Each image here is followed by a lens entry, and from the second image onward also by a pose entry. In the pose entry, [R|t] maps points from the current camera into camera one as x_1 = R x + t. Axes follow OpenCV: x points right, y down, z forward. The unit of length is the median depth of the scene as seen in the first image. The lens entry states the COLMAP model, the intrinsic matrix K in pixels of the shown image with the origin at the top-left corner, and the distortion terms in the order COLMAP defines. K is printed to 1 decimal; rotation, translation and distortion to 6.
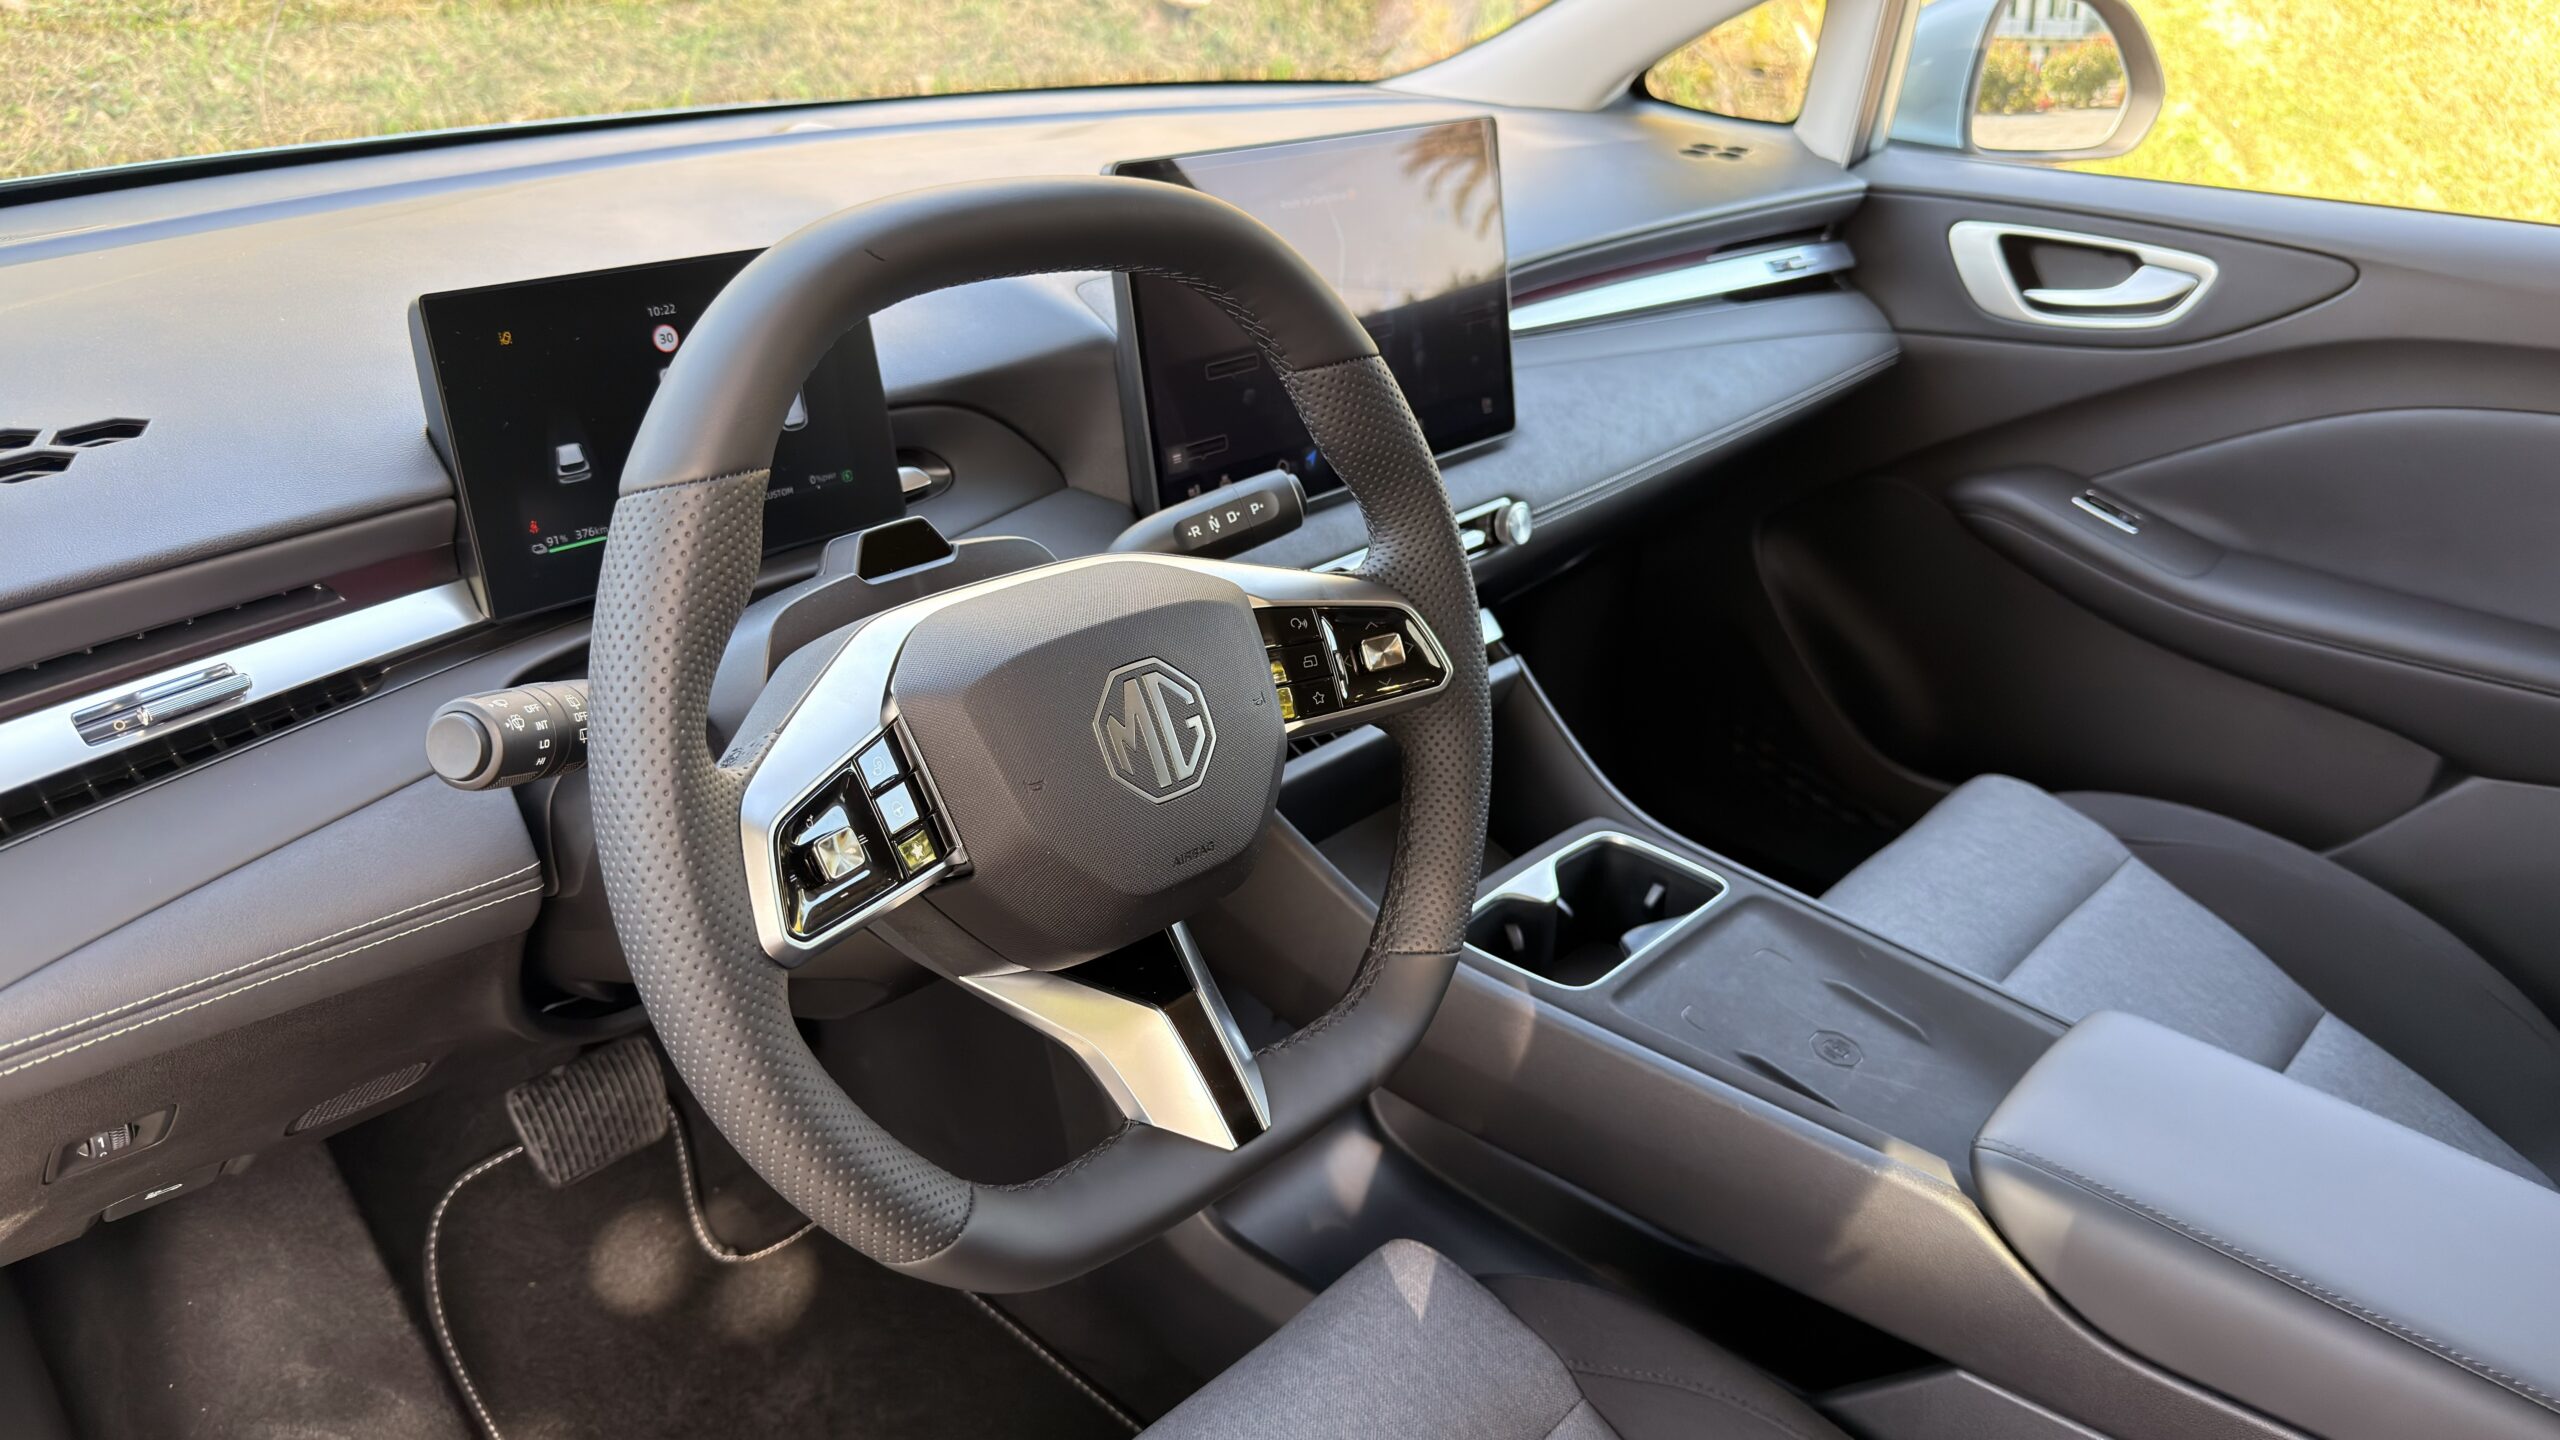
lens RADIAL K [[1804.0, 0, 1193.4], [0, 1804.0, 722.8], [0, 0, 1]] dist [0.042223, -0.056730]
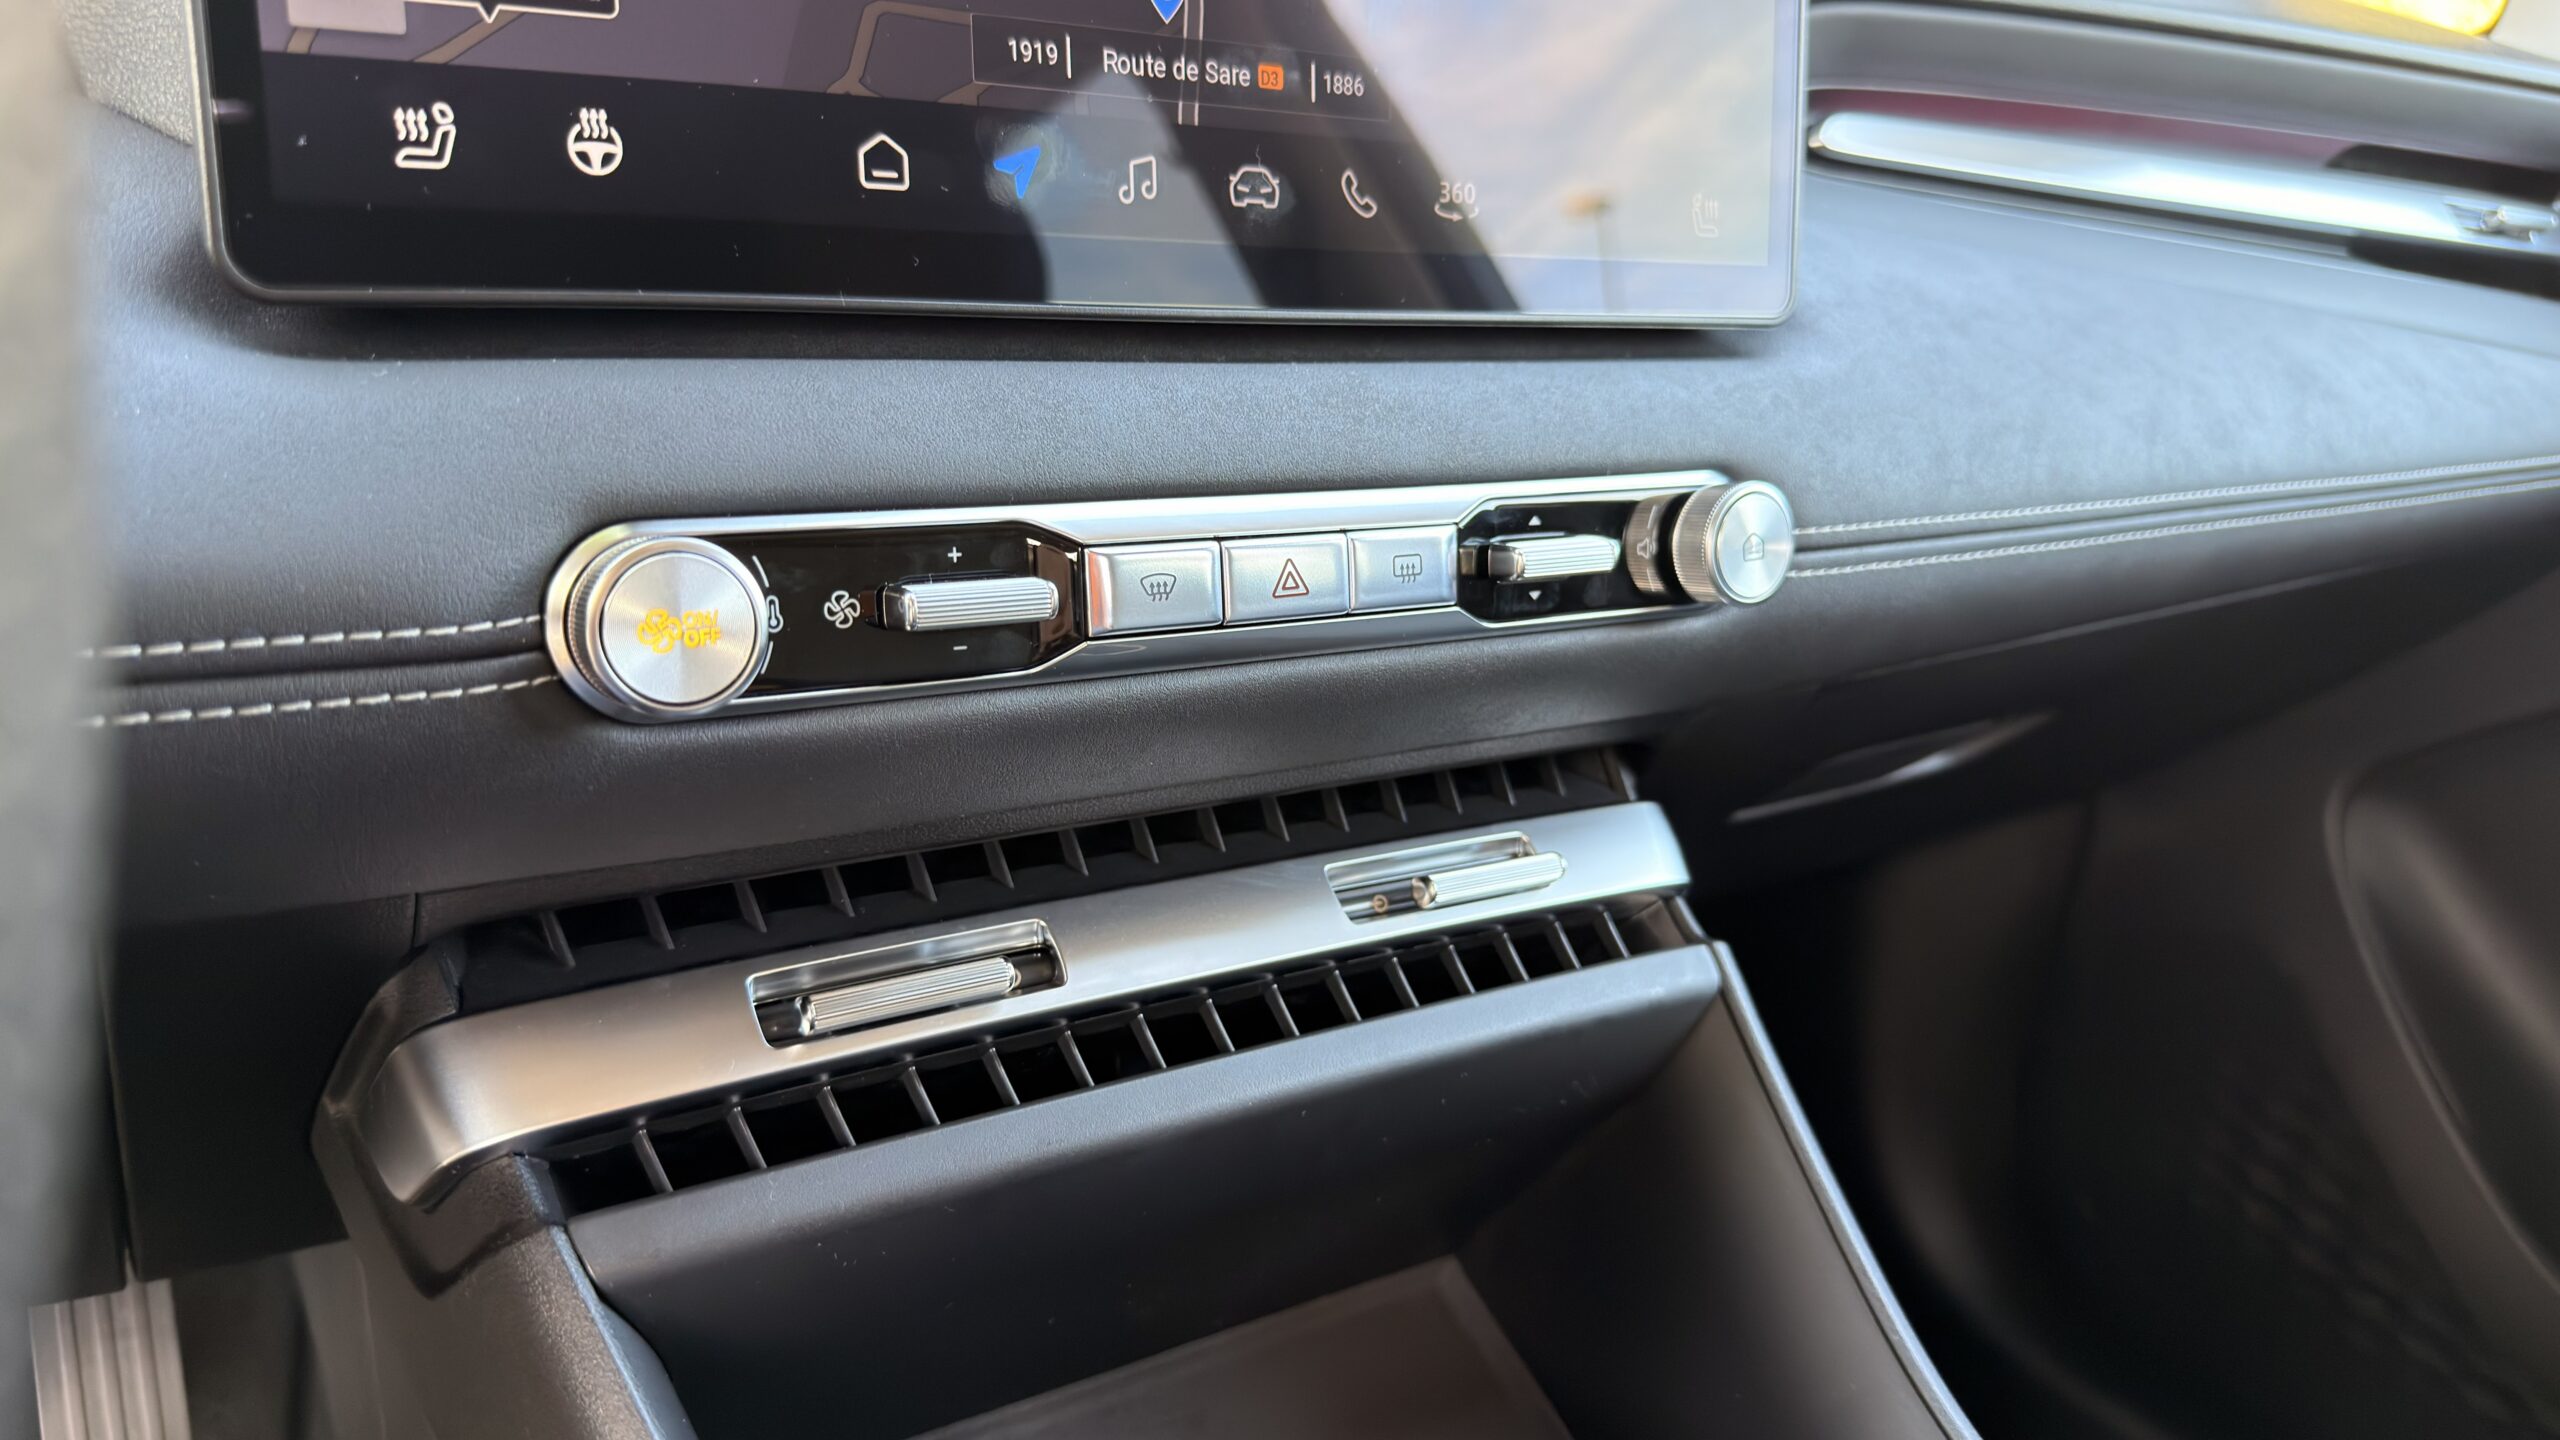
lens RADIAL K [[1804.0, 0, 1193.4], [0, 1804.0, 722.8], [0, 0, 1]] dist [0.042223, -0.056730]
pose [[0.969246, 0.131827, -0.207809, 0.172617], [-0.158258, 0.980548, -0.116105, -0.025748], [0.188461, 0.145422, 0.971254, 0.737343]]
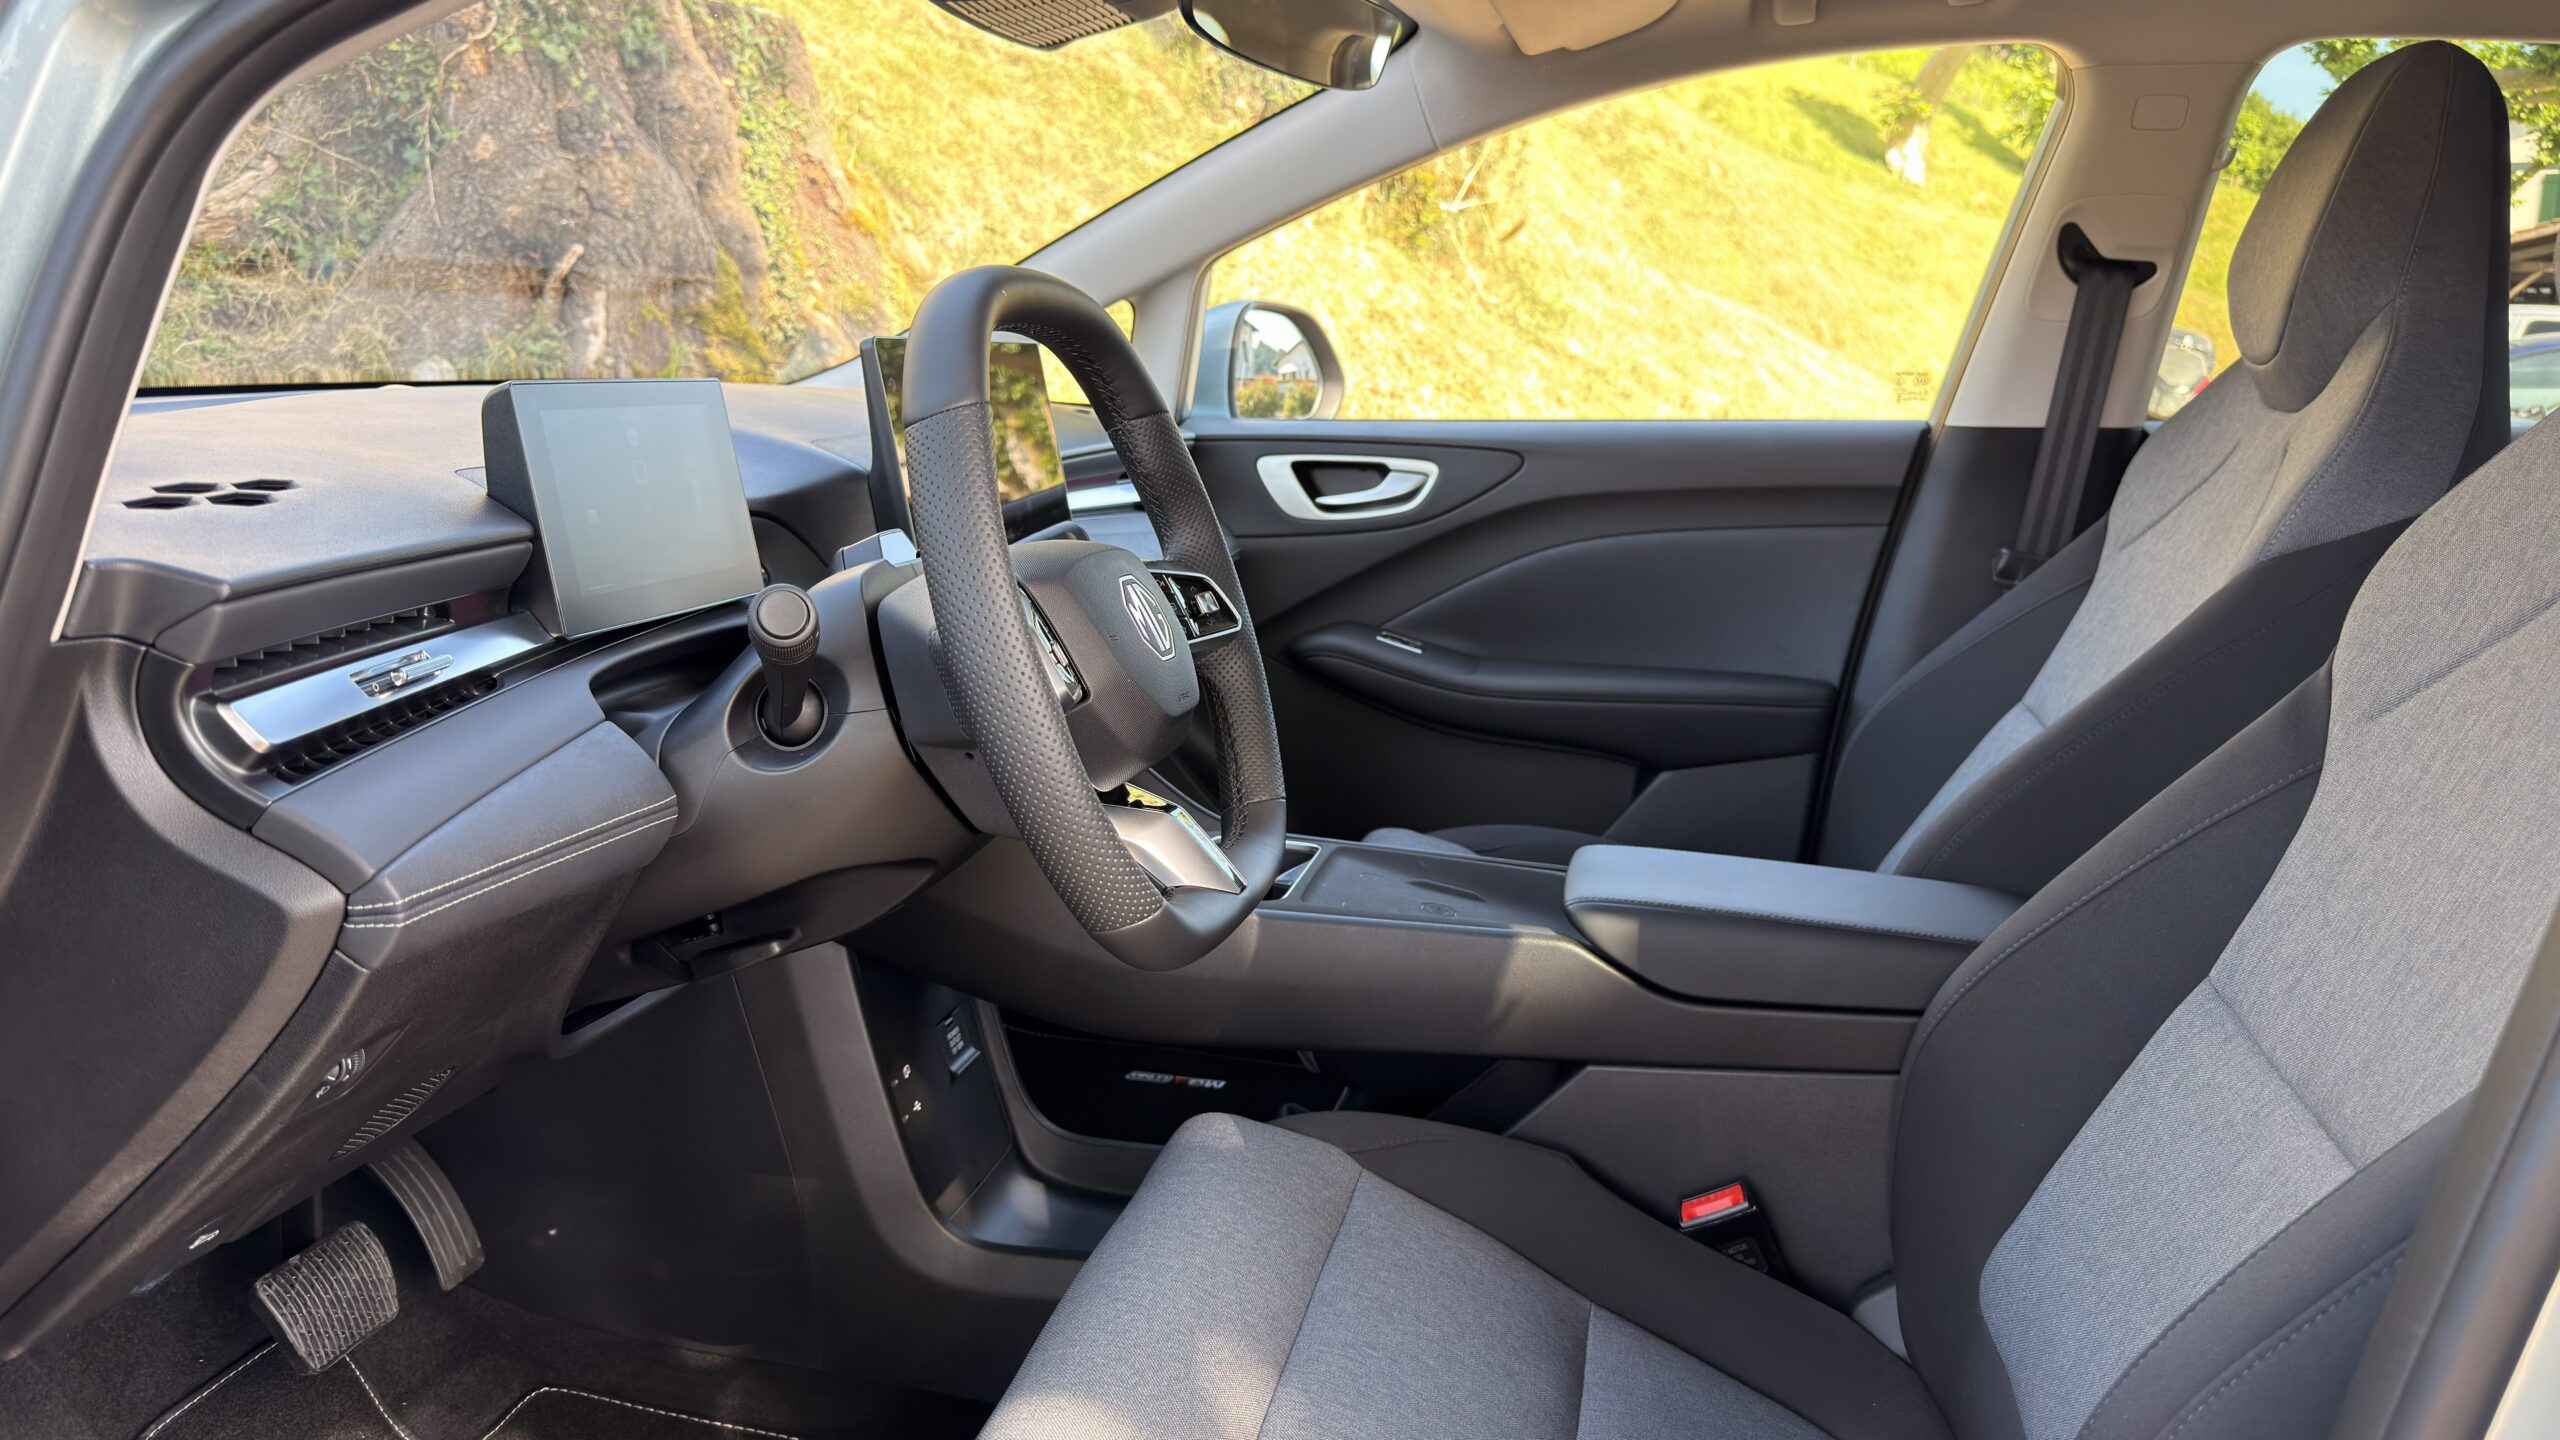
lens RADIAL K [[1801.8, 0, 1172.0], [0, 1801.8, 714.9], [0, 0, 1]] dist [0.157248, -0.315142]
pose [[0.880274, -0.097374, 0.464366, -0.459897], [0.202734, 0.962063, -0.182575, 0.234086], [-0.428971, 0.254858, 0.866620, -0.195994]]
